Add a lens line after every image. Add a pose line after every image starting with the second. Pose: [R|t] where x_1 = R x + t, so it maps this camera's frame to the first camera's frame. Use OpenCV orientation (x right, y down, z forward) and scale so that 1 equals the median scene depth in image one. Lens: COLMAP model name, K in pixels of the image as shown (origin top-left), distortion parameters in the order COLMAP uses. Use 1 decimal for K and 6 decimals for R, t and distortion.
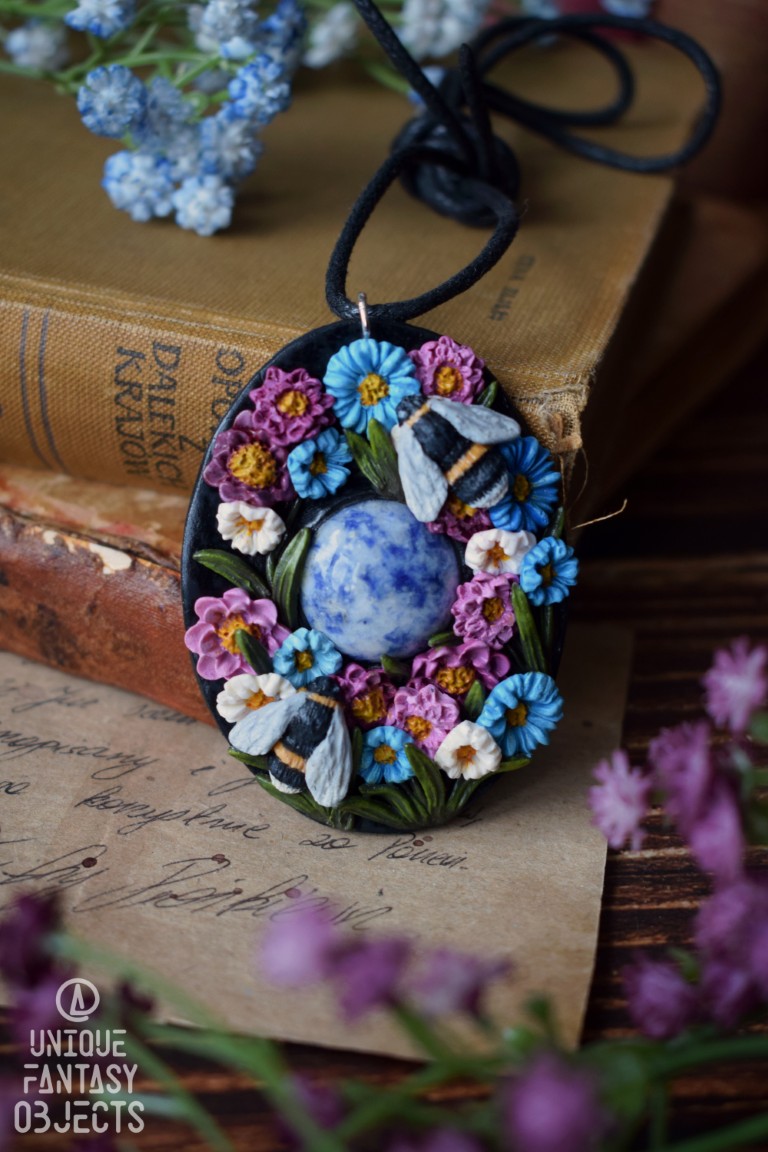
lens RADIAL K [[1924.4, 0, 382.6], [0, 1924.4, 572.3], [0, 0, 1]] dist [0.012443, 0.000000]
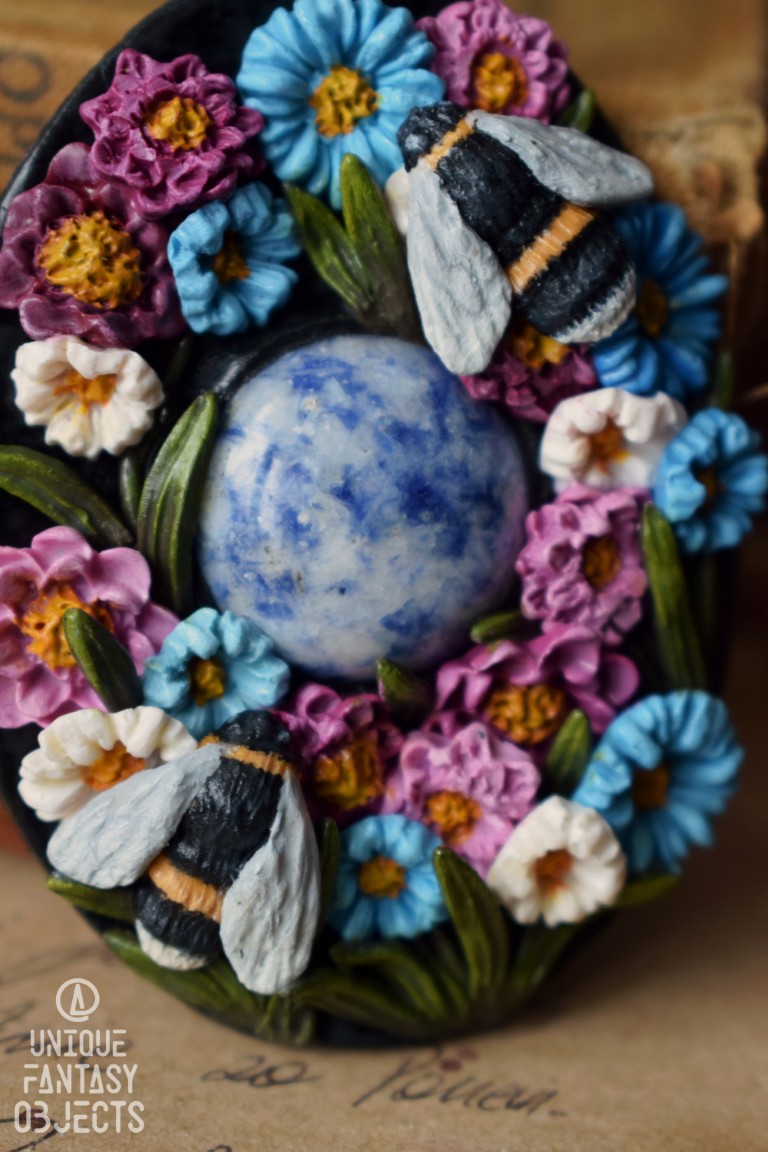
lens RADIAL K [[2579.8, 0, 386.4], [0, 2579.8, 580.6], [0, 0, 1]] dist [0.058657, 0.000000]
pose [[0.990853, -0.022071, 0.133127, -0.081207], [0.030482, 0.997643, -0.061480, 0.061979], [-0.131456, 0.064976, 0.989190, 0.375290]]
